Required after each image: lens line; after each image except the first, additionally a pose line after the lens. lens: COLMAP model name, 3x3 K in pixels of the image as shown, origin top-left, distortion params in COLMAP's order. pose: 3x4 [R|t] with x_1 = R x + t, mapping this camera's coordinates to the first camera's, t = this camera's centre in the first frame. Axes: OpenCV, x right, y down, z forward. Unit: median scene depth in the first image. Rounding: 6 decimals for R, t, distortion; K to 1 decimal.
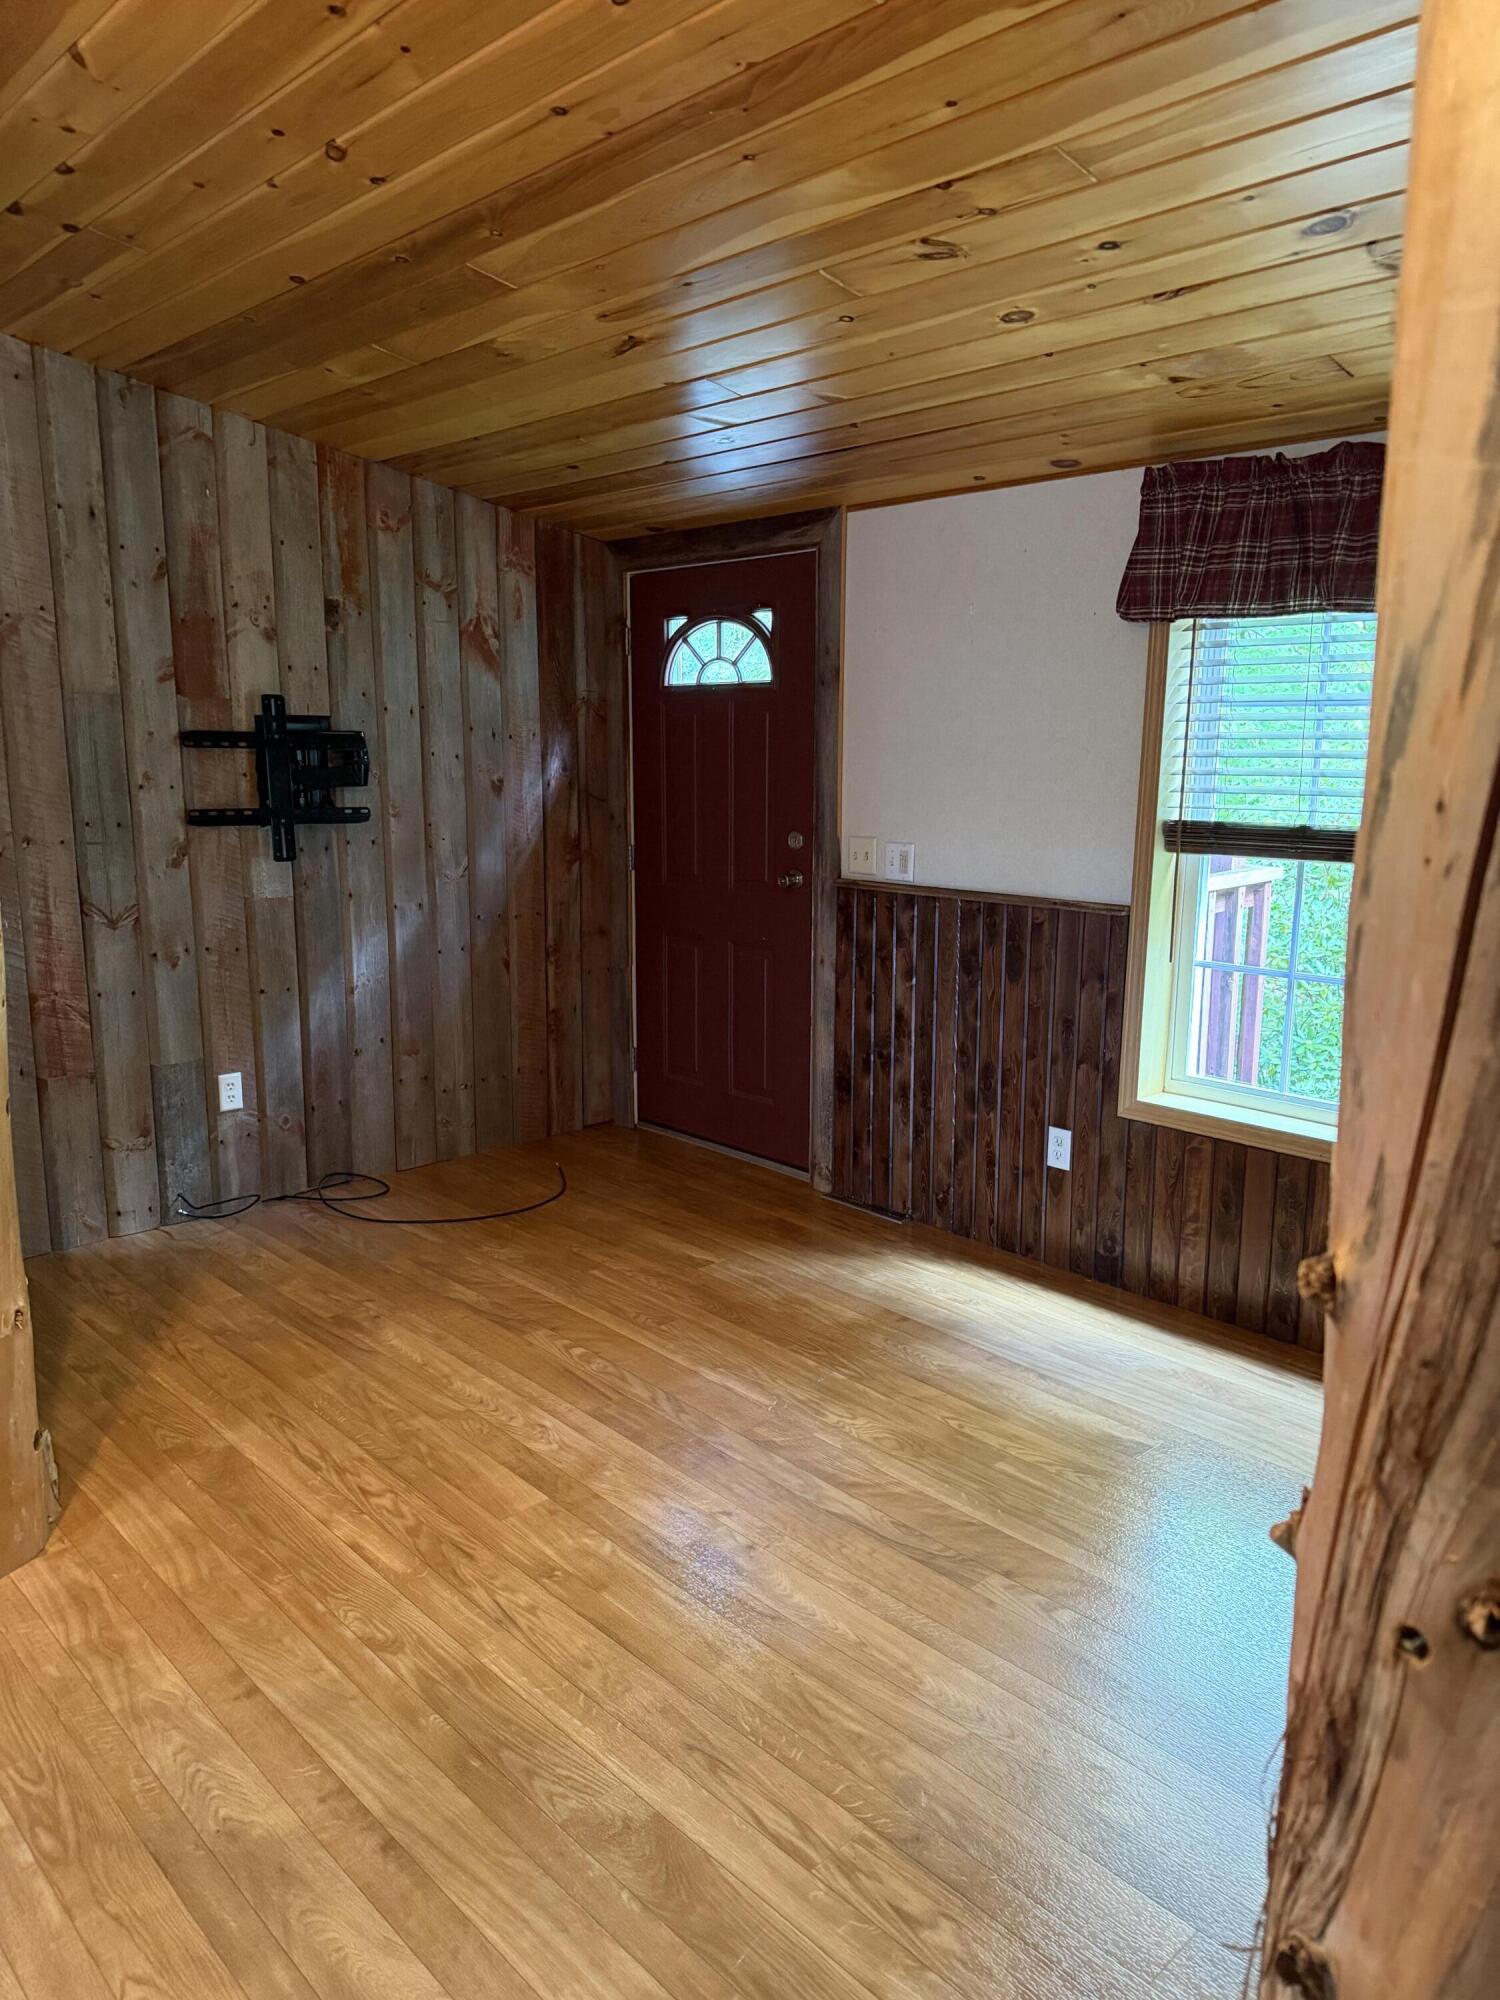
lens RADIAL K [[1393.7, 0, 737.5], [0, 1393.7, 1007.6], [0, 0, 1]] dist [0.131780, -0.233429]
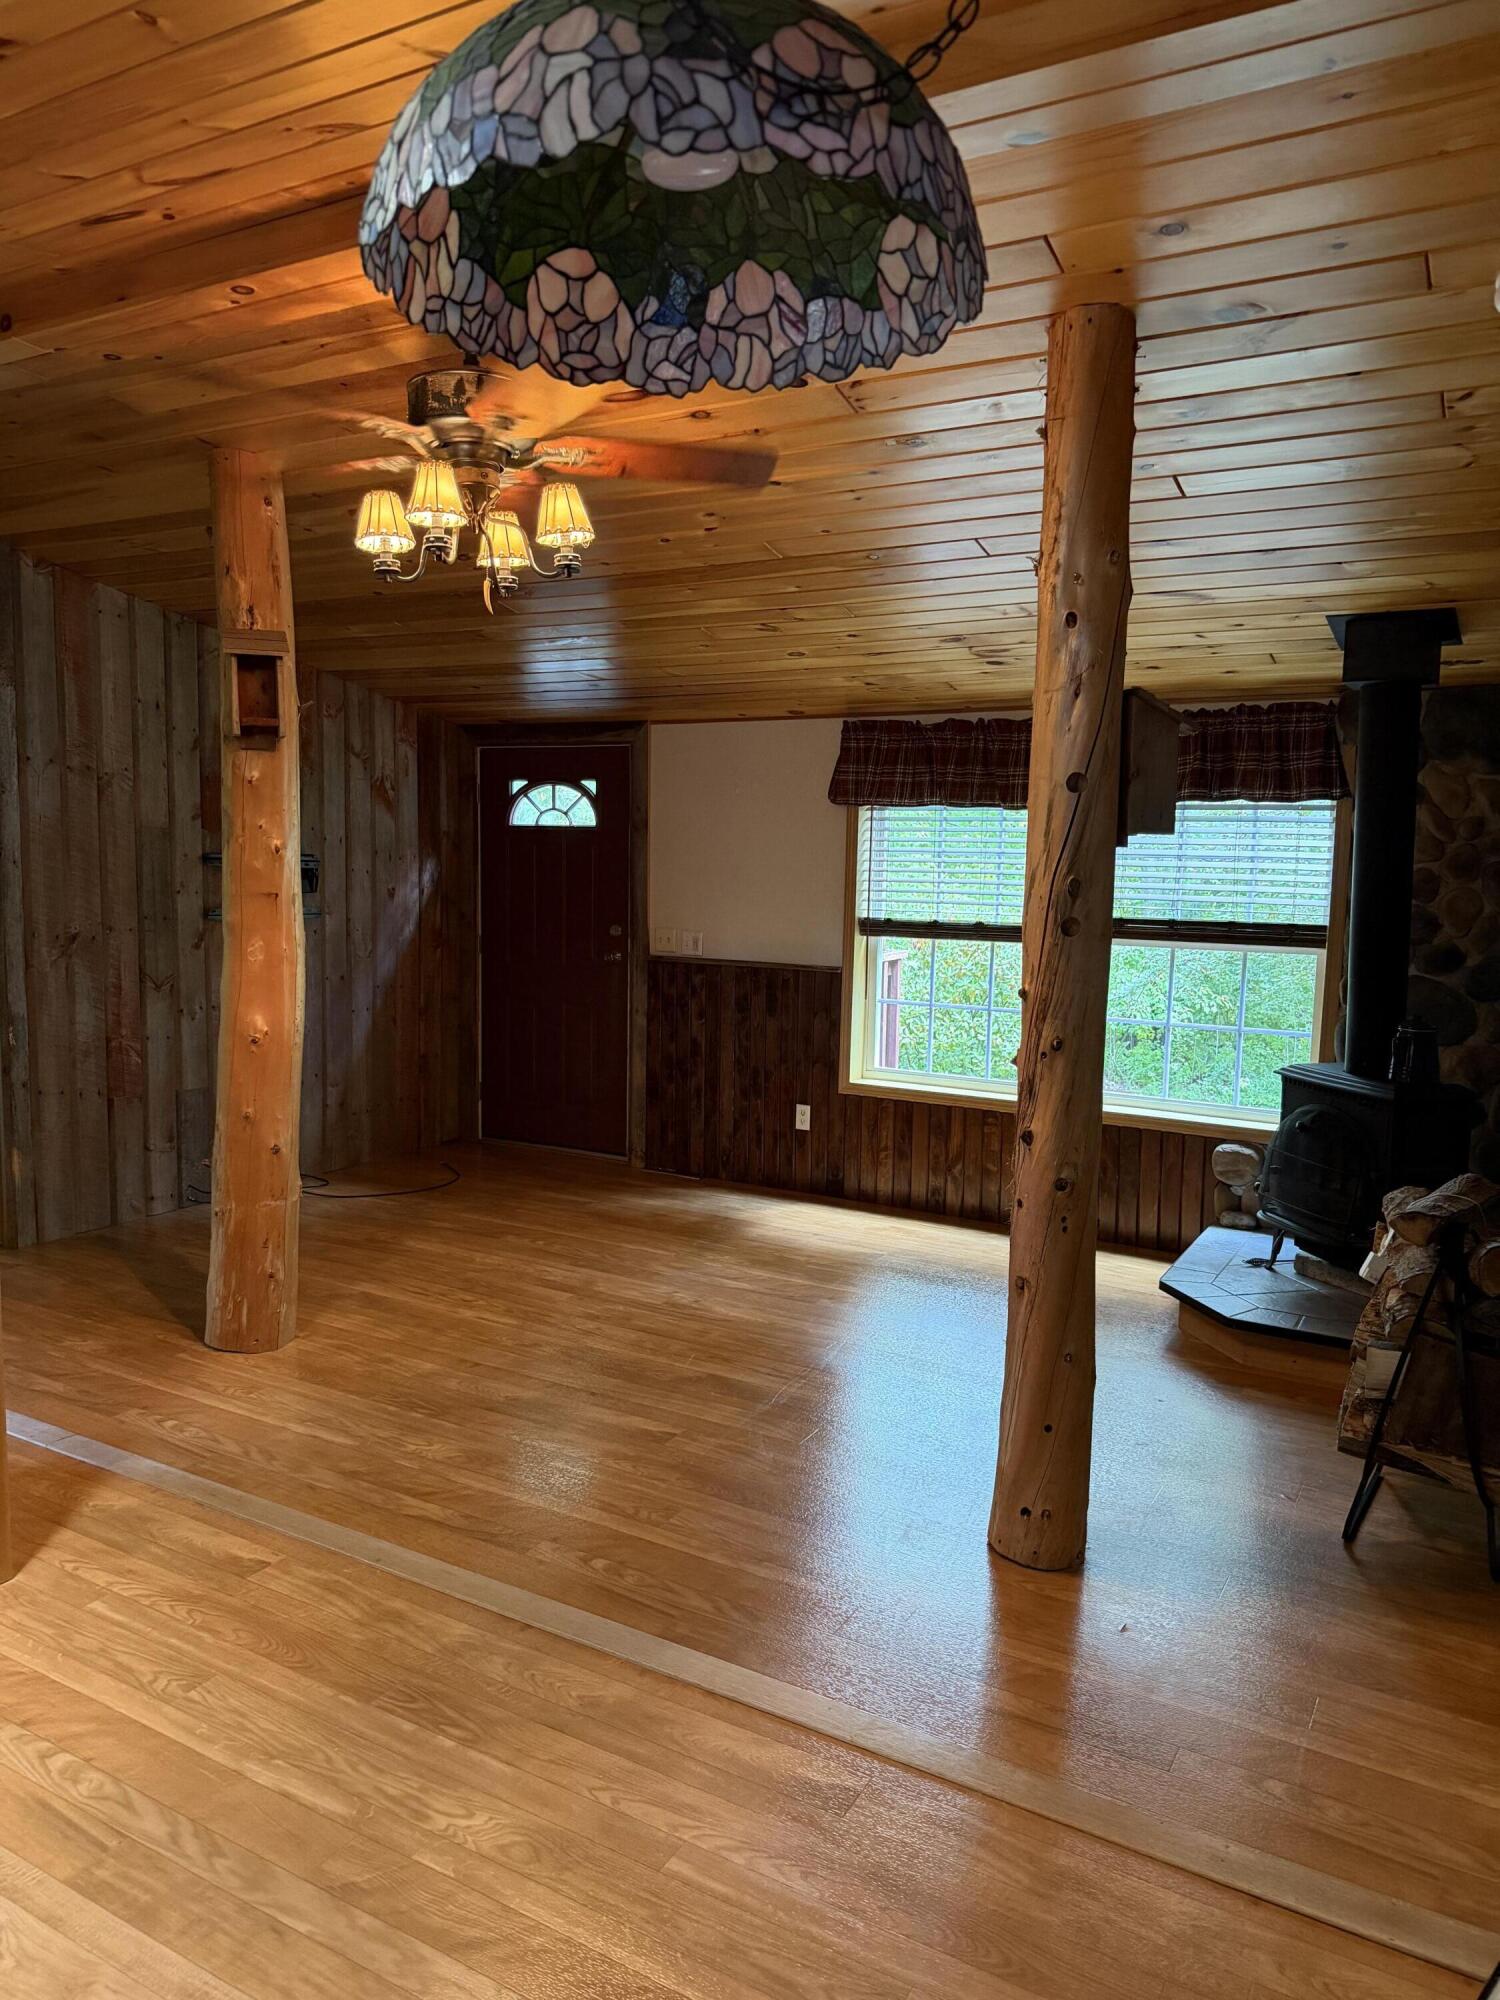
lens RADIAL K [[1391.0, 0, 746.9], [0, 1391.0, 1005.6], [0, 0, 1]] dist [0.158278, -0.316756]
pose [[0.955614, -0.015356, 0.294222, -0.317799], [0.038930, 0.996466, -0.074435, 0.092491], [-0.292040, 0.082585, 0.952834, -0.550904]]
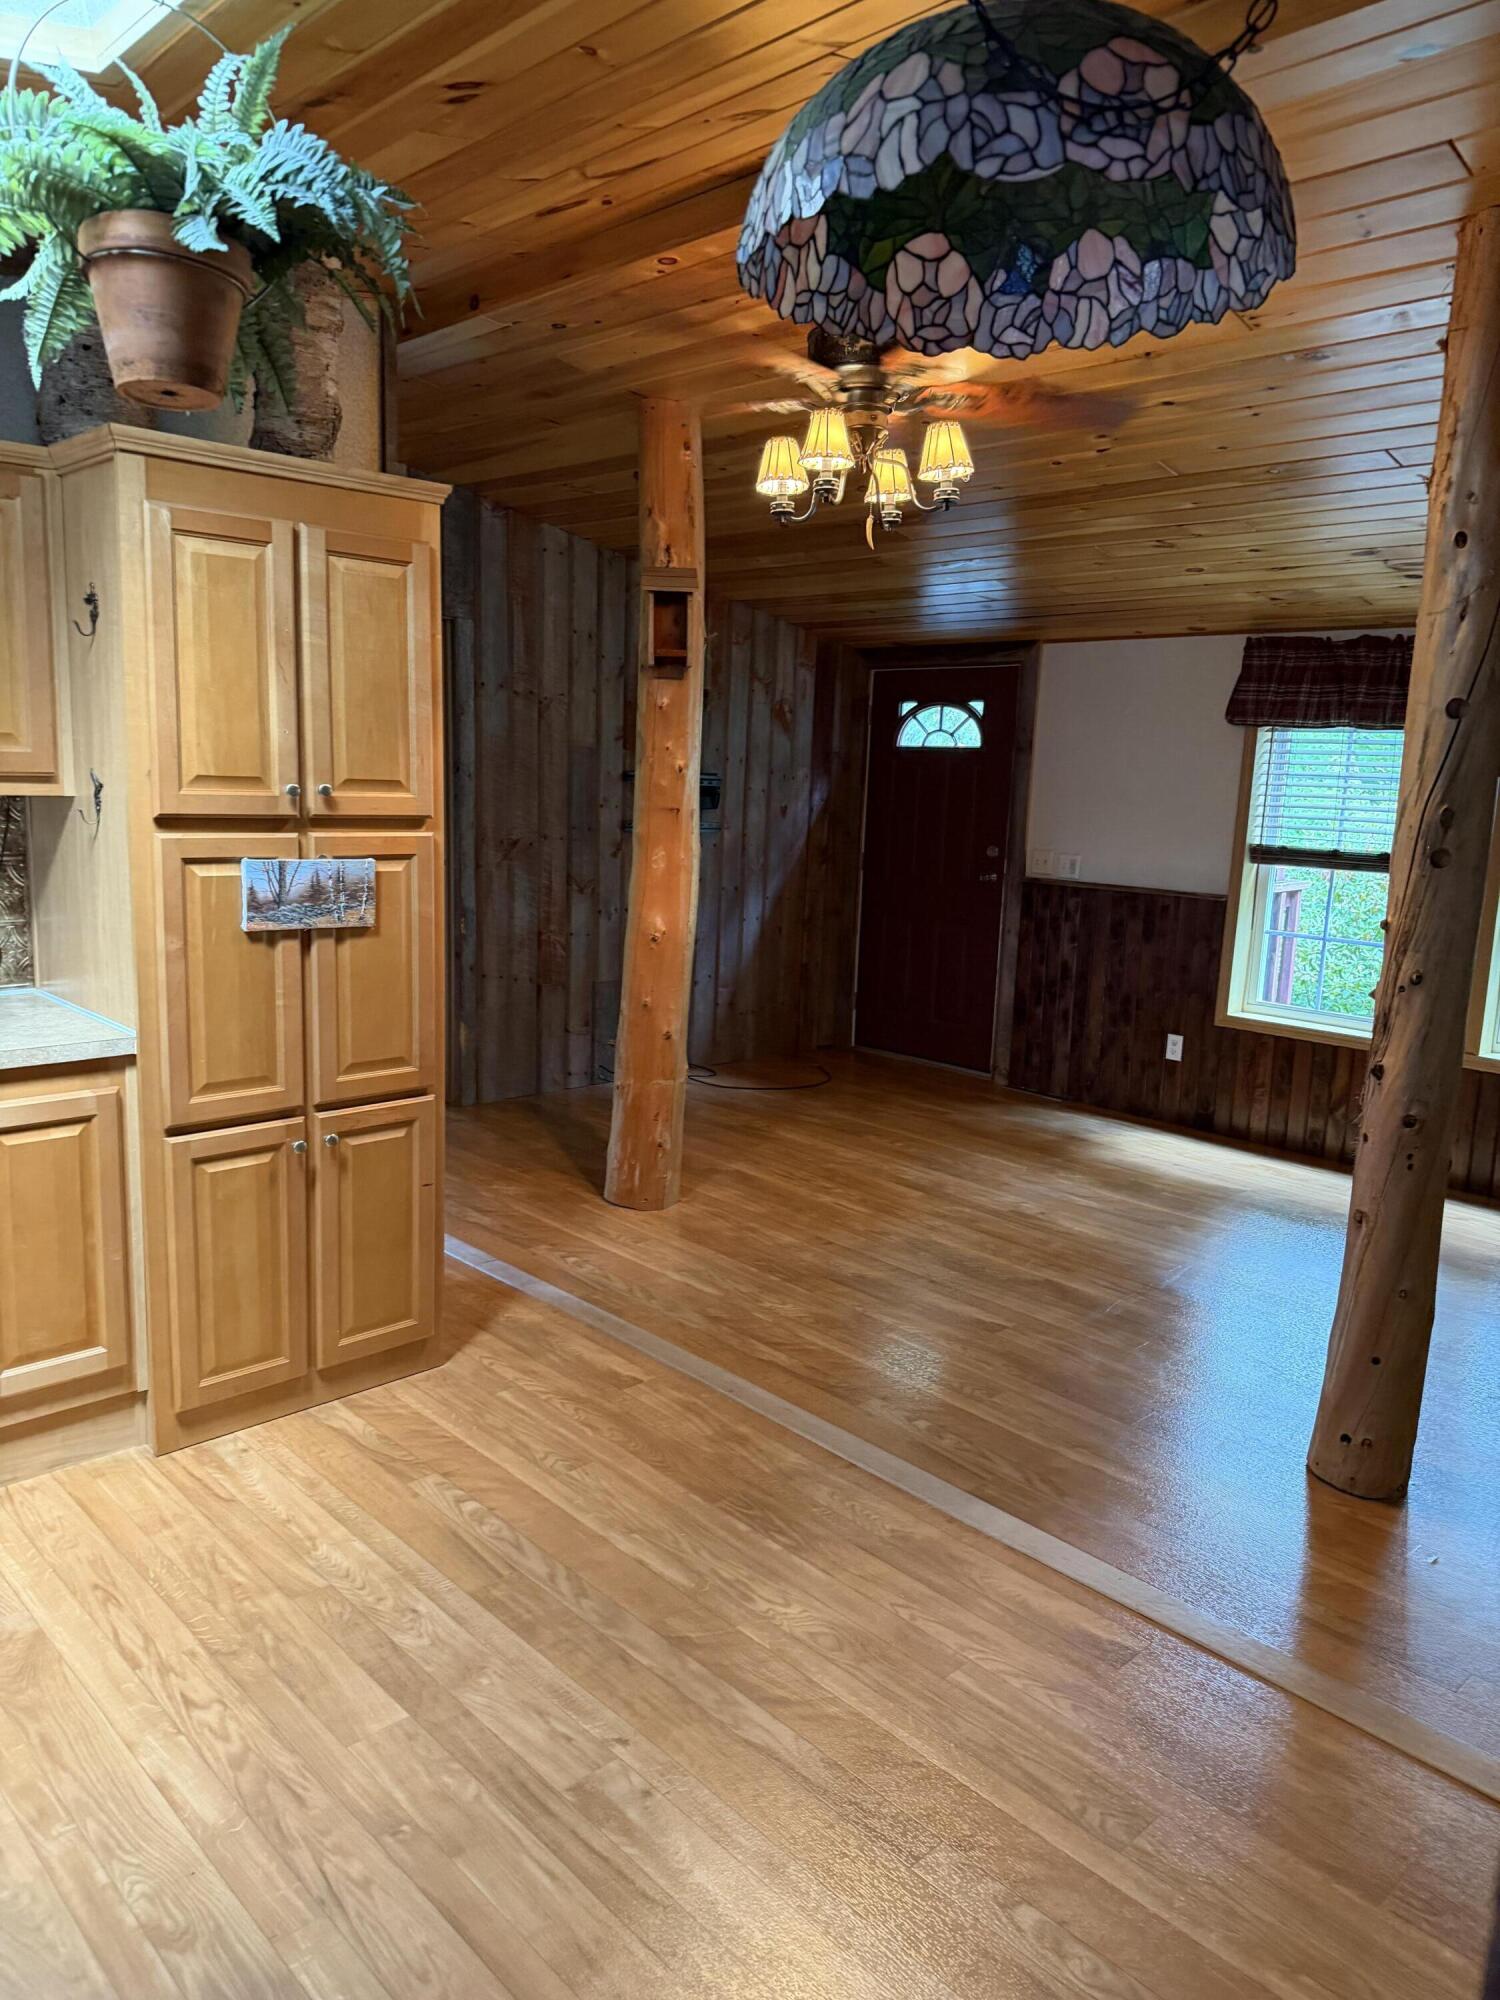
lens RADIAL K [[1393.7, 0, 737.5], [0, 1393.7, 1007.6], [0, 0, 1]] dist [0.131780, -0.233429]
pose [[0.999409, 0.031645, 0.013453, -0.302014], [-0.031393, 0.999335, -0.018568, 0.104309], [-0.014032, 0.018134, 0.999737, -0.621257]]
